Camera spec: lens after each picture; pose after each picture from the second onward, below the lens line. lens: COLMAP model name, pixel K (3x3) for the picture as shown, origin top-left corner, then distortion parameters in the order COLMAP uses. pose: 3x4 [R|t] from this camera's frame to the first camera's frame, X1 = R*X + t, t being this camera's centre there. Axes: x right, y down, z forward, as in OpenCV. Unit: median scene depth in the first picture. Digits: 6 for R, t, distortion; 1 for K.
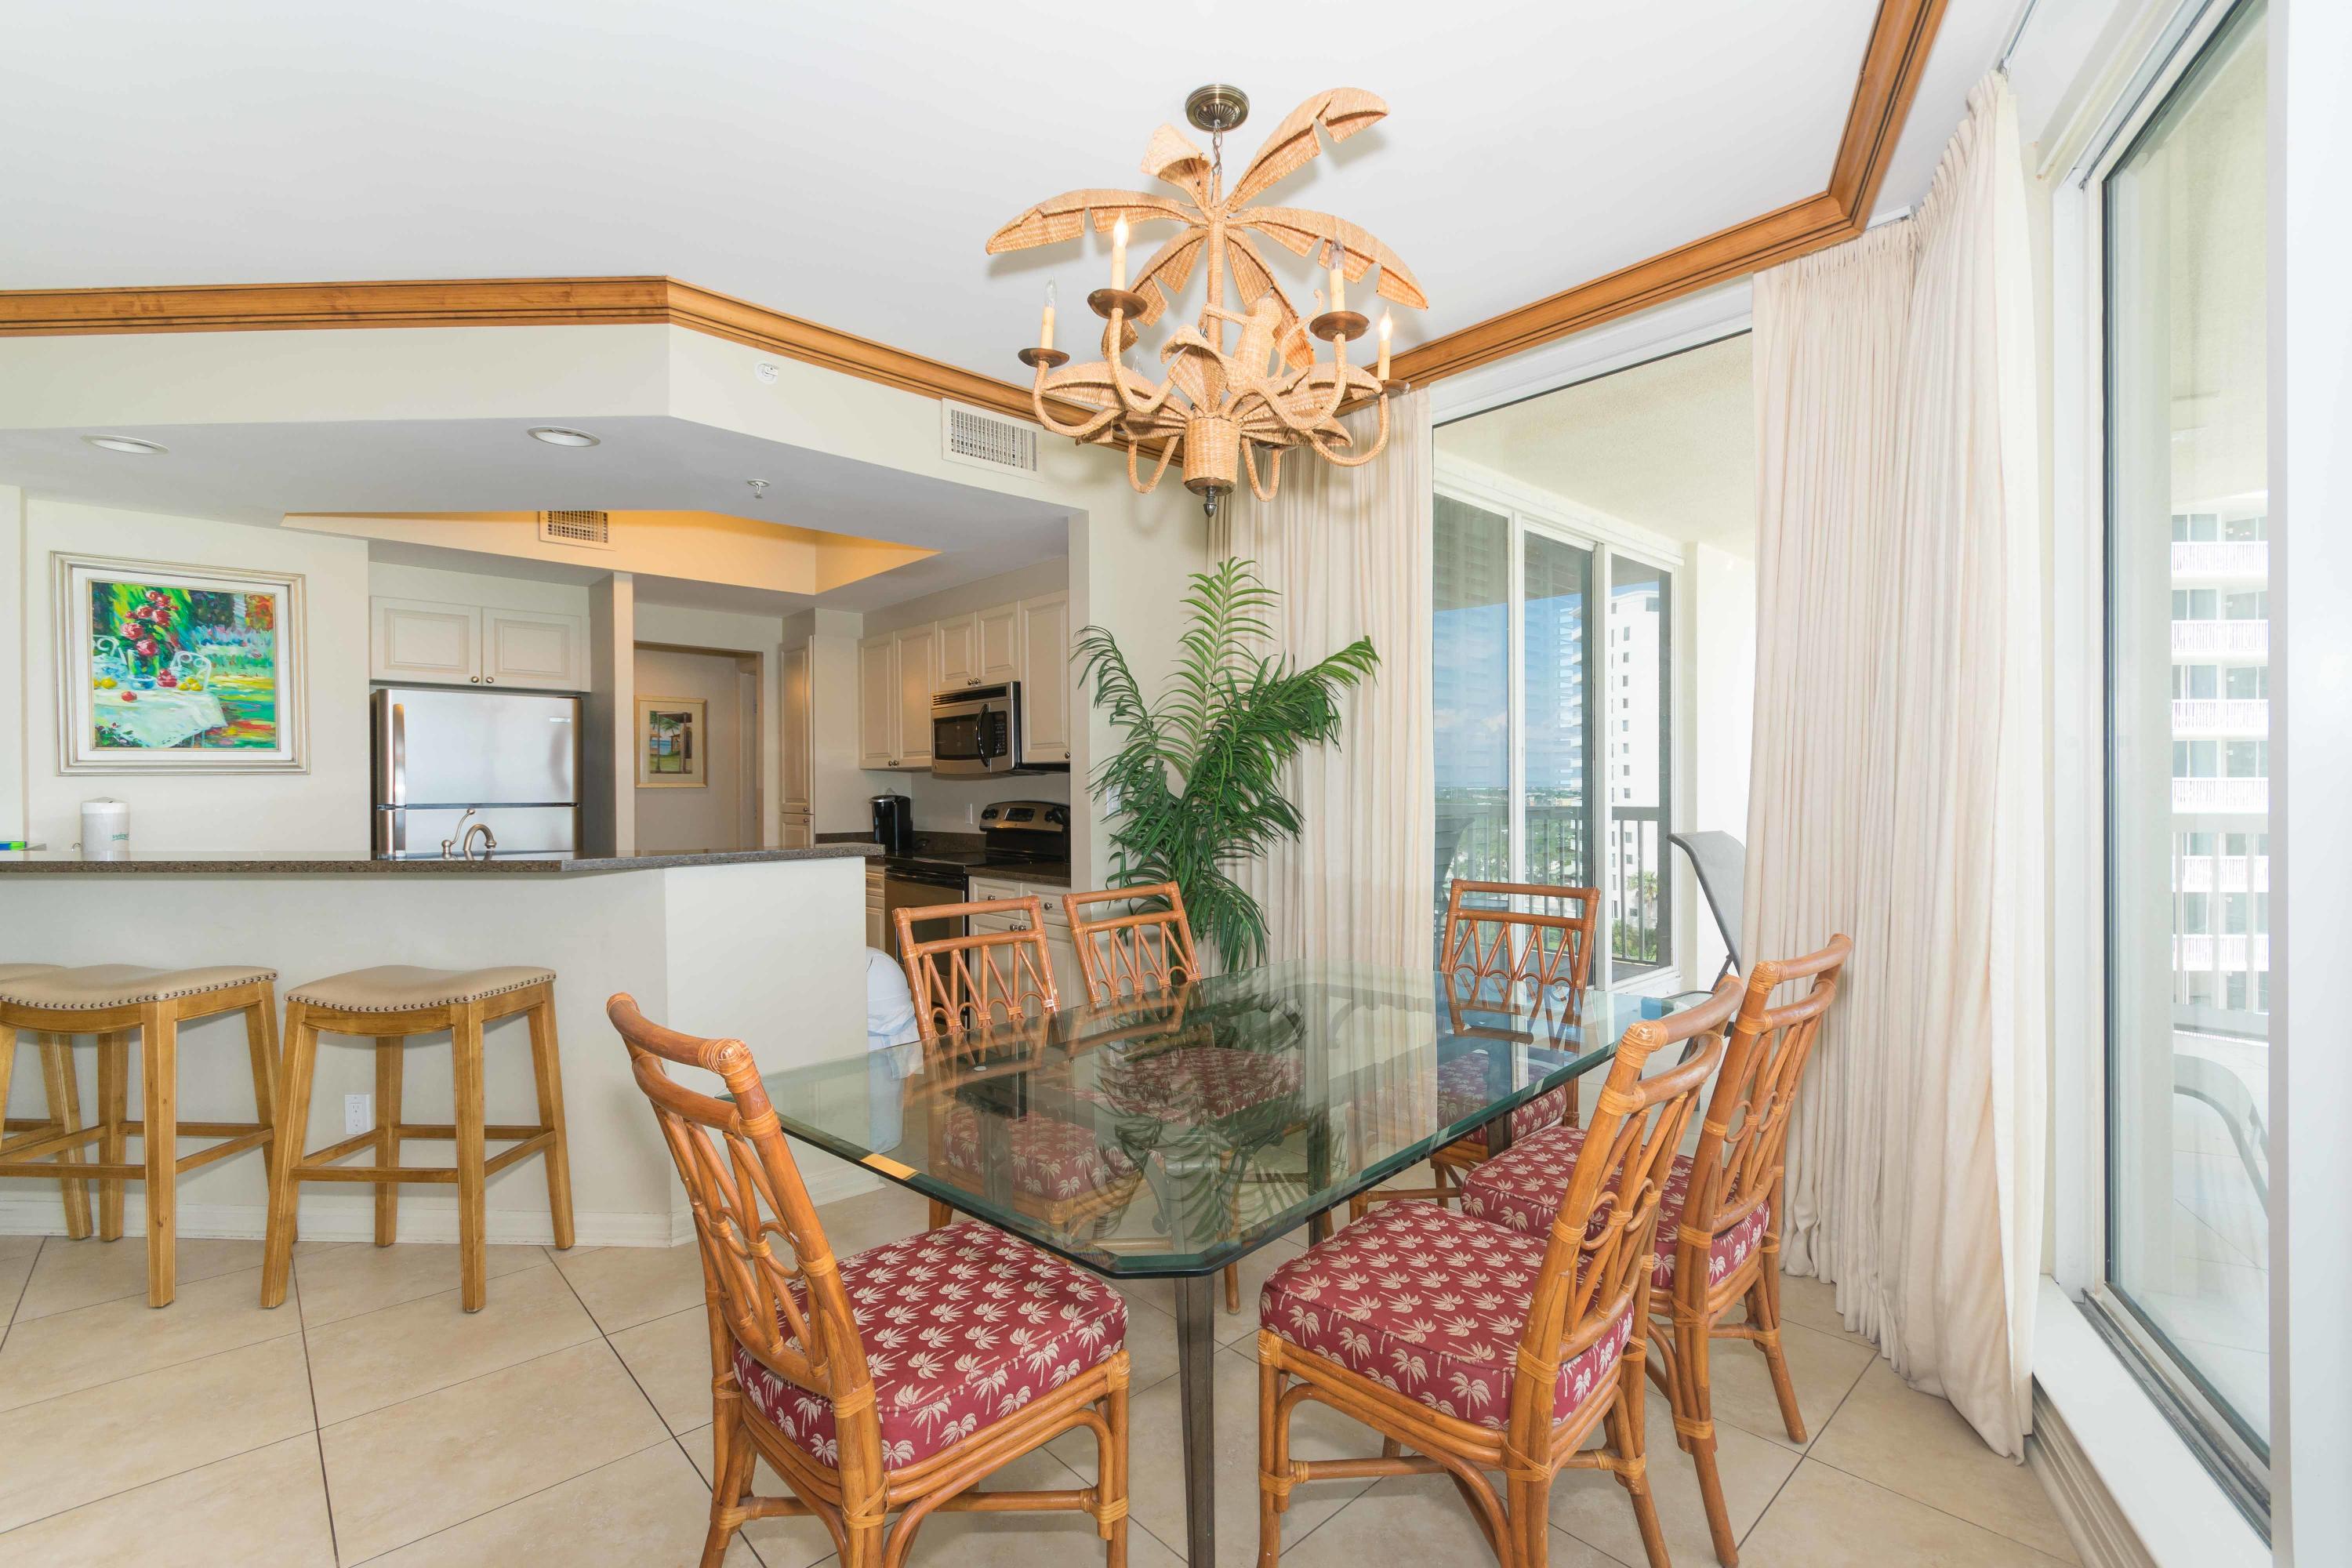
lens RADIAL K [[1049.8, 0, 1182.0], [0, 1049.8, 789.9], [0, 0, 1]] dist [0.001161, -0.000040]
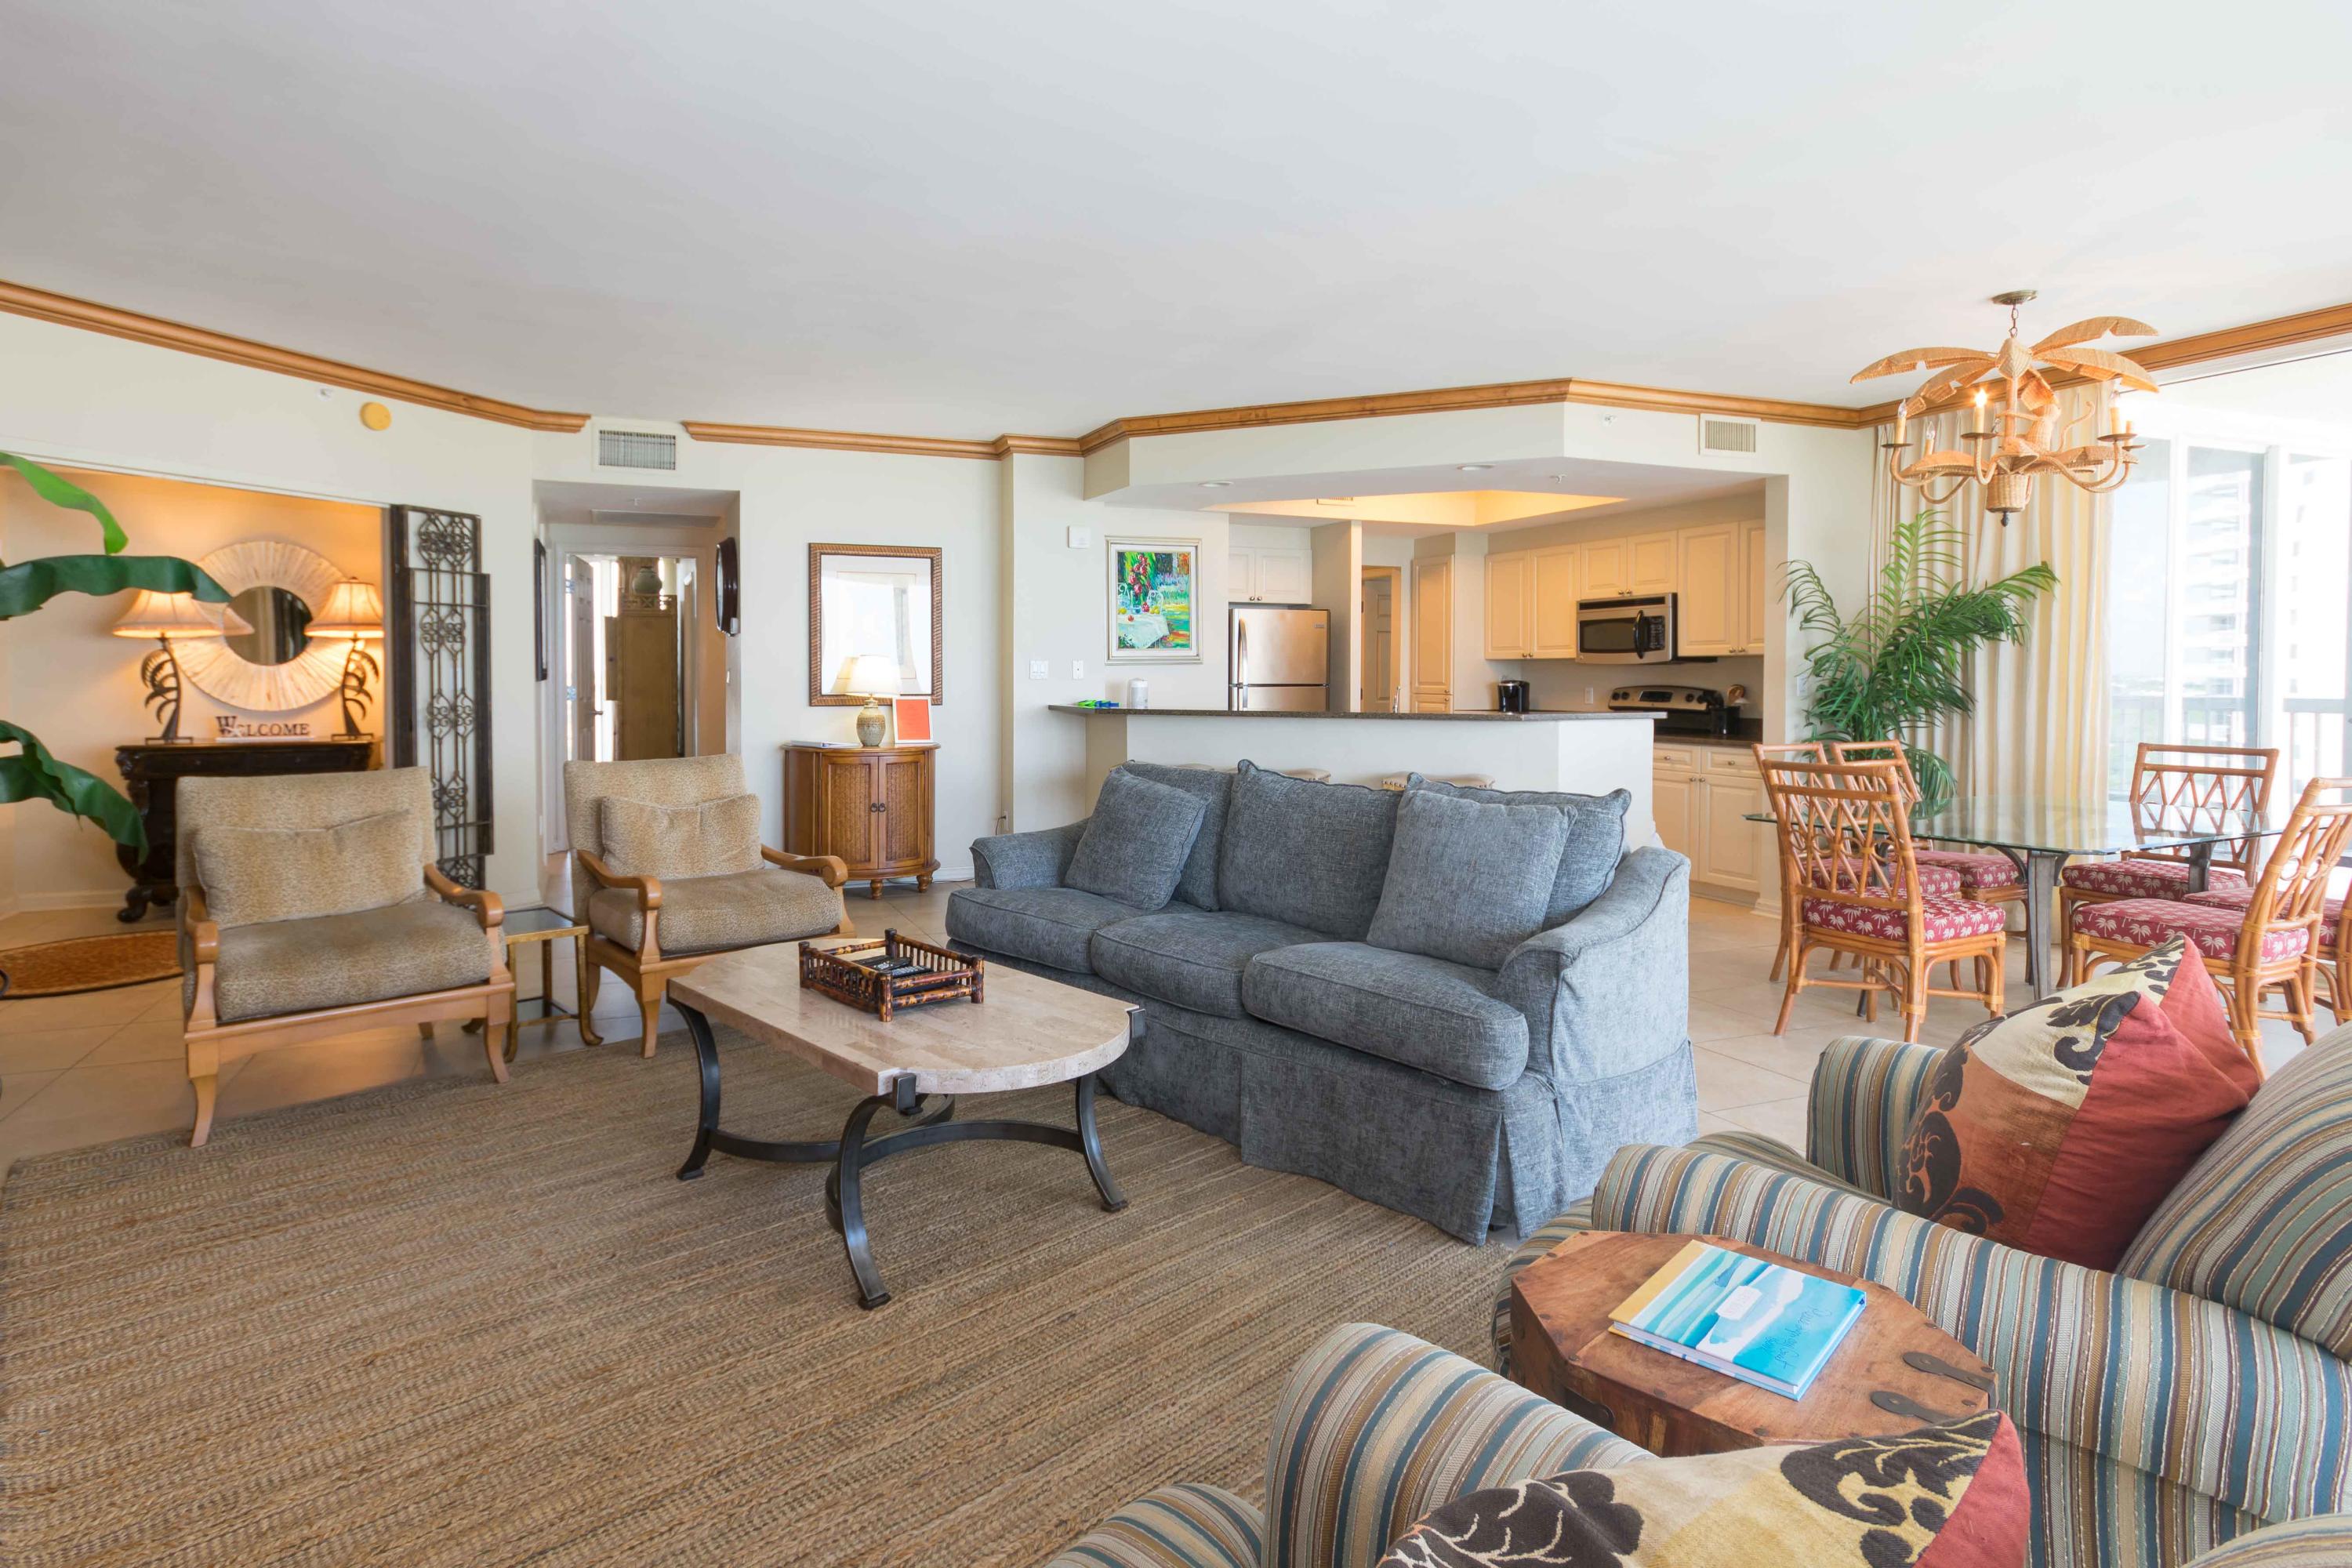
lens RADIAL K [[1205.5, 0, 1061.3], [0, 1205.5, 680.5], [0, 0, 1]] dist [-0.000777, -0.000137]
pose [[0.922420, 0.006836, -0.386127, -0.344971], [-0.005581, 0.999975, 0.004373, 0.002691], [0.386147, -0.001879, 0.922435, -0.798270]]
